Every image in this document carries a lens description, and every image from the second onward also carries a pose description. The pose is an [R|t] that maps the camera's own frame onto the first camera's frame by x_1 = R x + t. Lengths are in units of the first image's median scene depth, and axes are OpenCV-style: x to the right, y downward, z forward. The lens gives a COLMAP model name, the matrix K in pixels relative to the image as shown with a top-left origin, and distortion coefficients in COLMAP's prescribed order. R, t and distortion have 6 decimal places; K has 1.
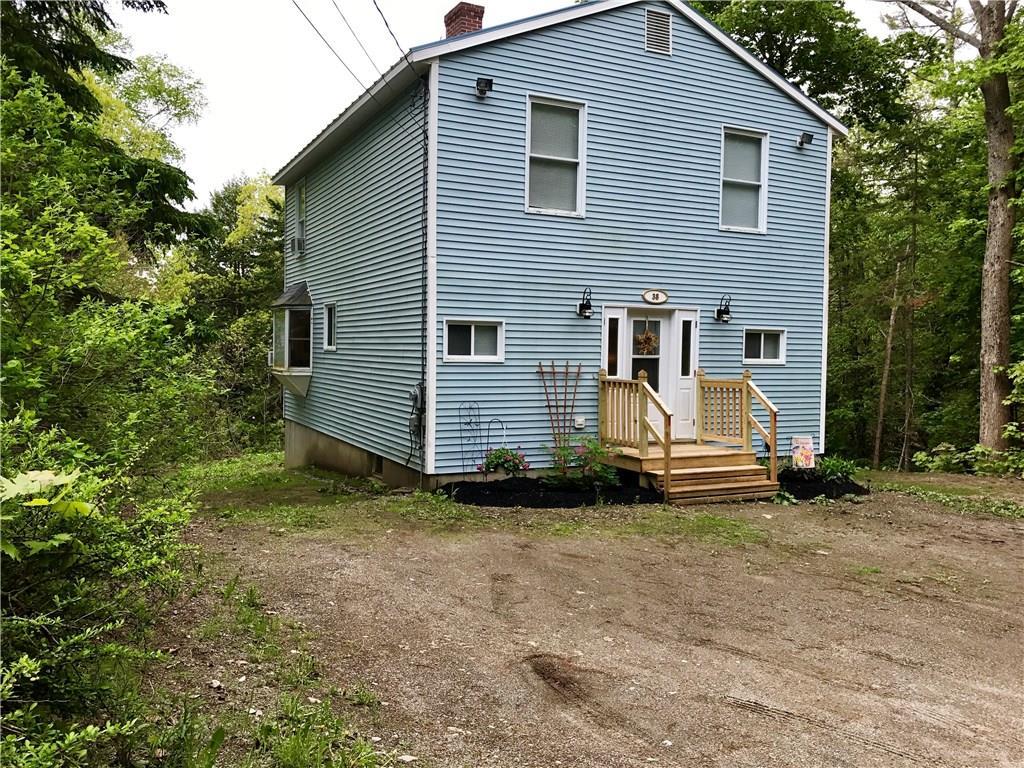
lens RADIAL K [[839.9, 0, 512.0], [0, 839.9, 384.0], [0, 0, 1]] dist [-0.027108, -0.003715]
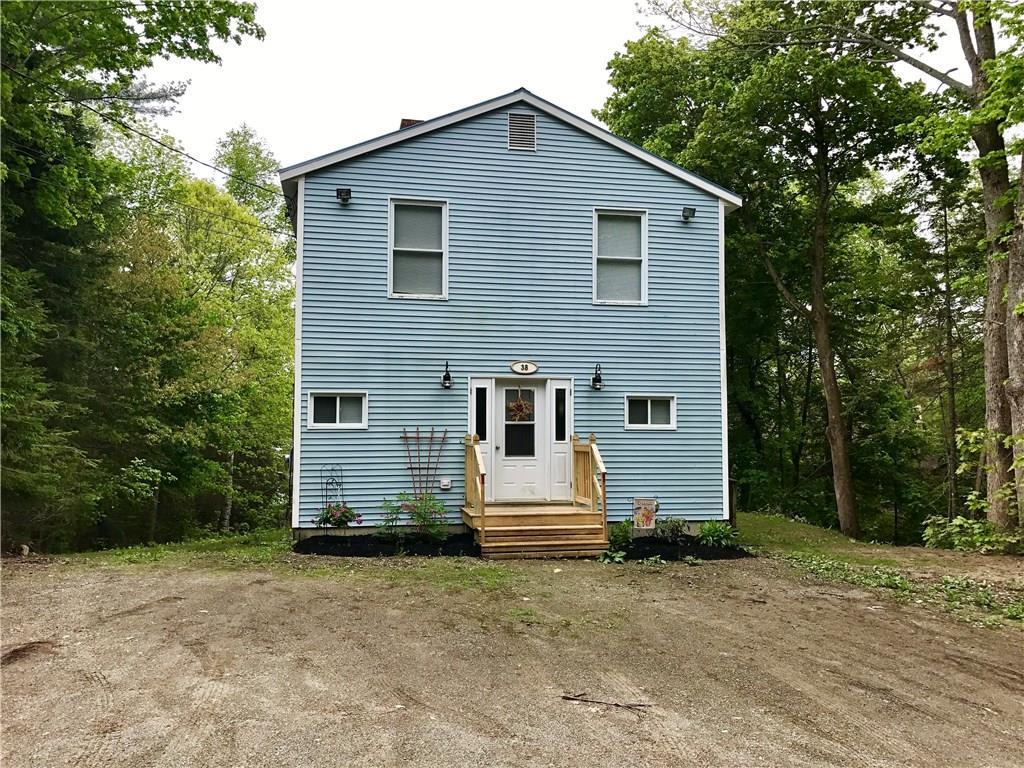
lens RADIAL K [[842.8, 0, 512.1], [0, 842.8, 362.4], [0, 0, 1]] dist [0.033963, -0.012464]
pose [[0.968639, -0.031815, -0.246426, 0.442745], [0.001759, 0.992622, -0.121237, 0.022702], [0.248465, 0.117001, 0.961549, -0.058192]]
